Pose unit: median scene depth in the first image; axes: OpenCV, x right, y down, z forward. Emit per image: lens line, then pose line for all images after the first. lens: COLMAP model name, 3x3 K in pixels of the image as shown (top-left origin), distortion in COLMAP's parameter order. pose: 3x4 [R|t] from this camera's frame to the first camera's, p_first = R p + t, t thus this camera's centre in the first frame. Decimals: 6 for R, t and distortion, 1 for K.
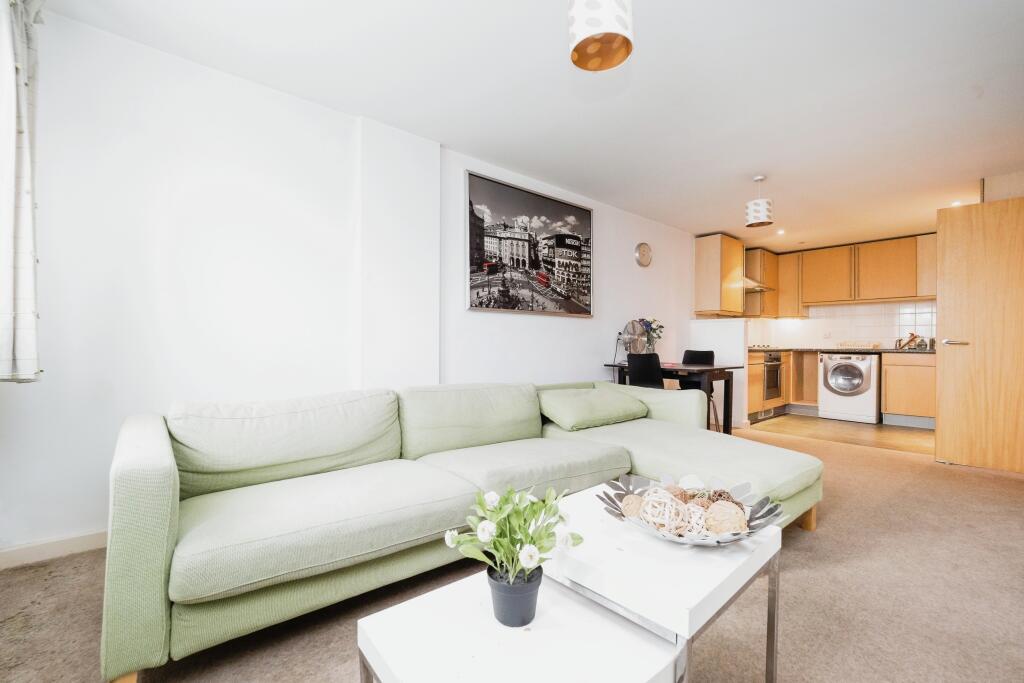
lens RADIAL K [[433.1, 0, 512.0], [0, 433.1, 341.5], [0, 0, 1]] dist [0.000758, -0.000030]
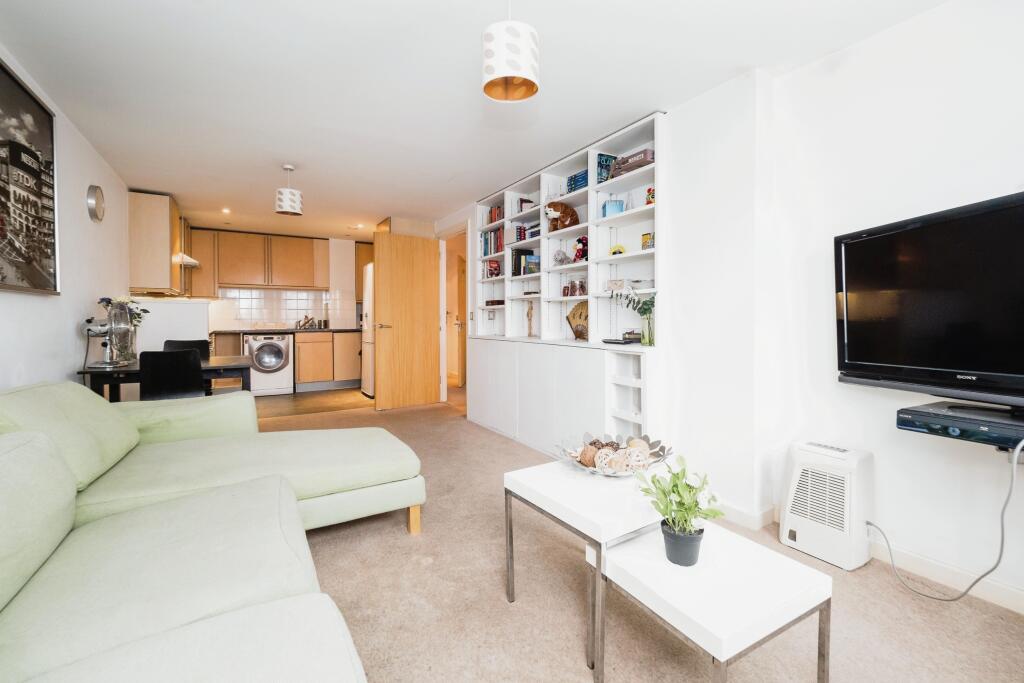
lens RADIAL K [[444.9, 0, 509.8], [0, 444.9, 324.9], [0, 0, 1]] dist [-0.001020, -0.000115]
pose [[0.169753, -0.020707, 0.985269, -0.345451], [-0.005043, 0.999748, 0.021880, -0.034828], [-0.985474, -0.008683, 0.169606, 0.302568]]
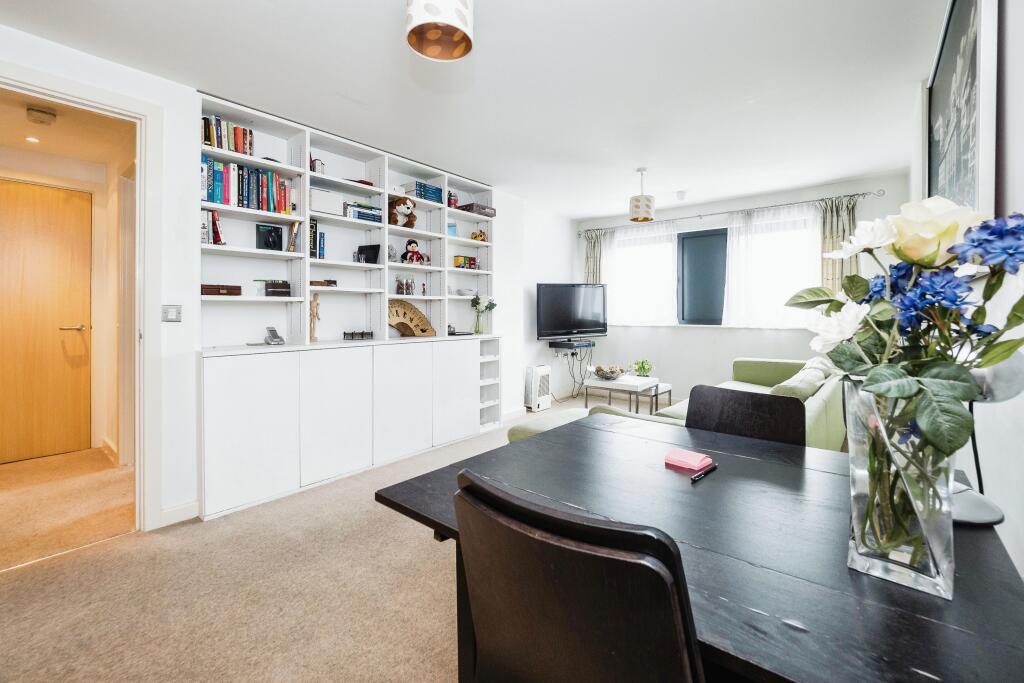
lens RADIAL K [[443.2, 0, 509.5], [0, 443.2, 312.0], [0, 0, 1]] dist [-0.002614, 0.000166]
pose [[-0.981761, -0.005442, -0.190042, 0.569555], [-0.002797, 0.999896, -0.014183, -0.027239], [0.190100, -0.013393, -0.981673, 1.306985]]
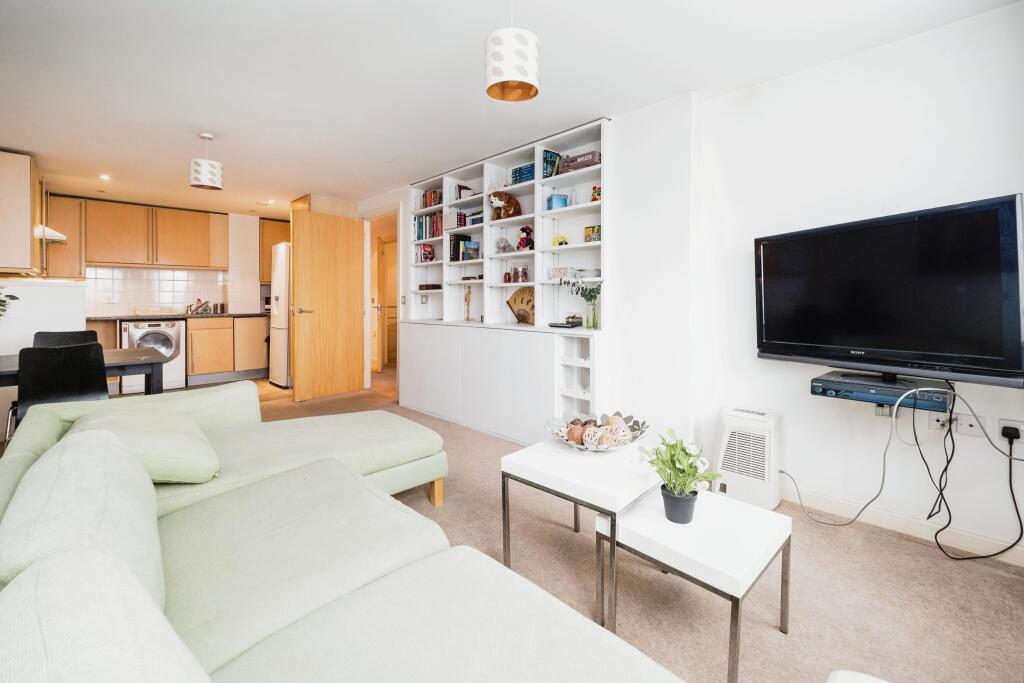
lens RADIAL K [[439.0, 0, 512.0], [0, 439.0, 303.7], [0, 0, 1]] dist [-0.000815, -0.000346]
pose [[-0.073023, -0.018560, 0.997158, -0.367554], [-0.005192, 0.999820, 0.018229, -0.046261], [-0.997317, -0.003846, -0.073106, 0.416030]]
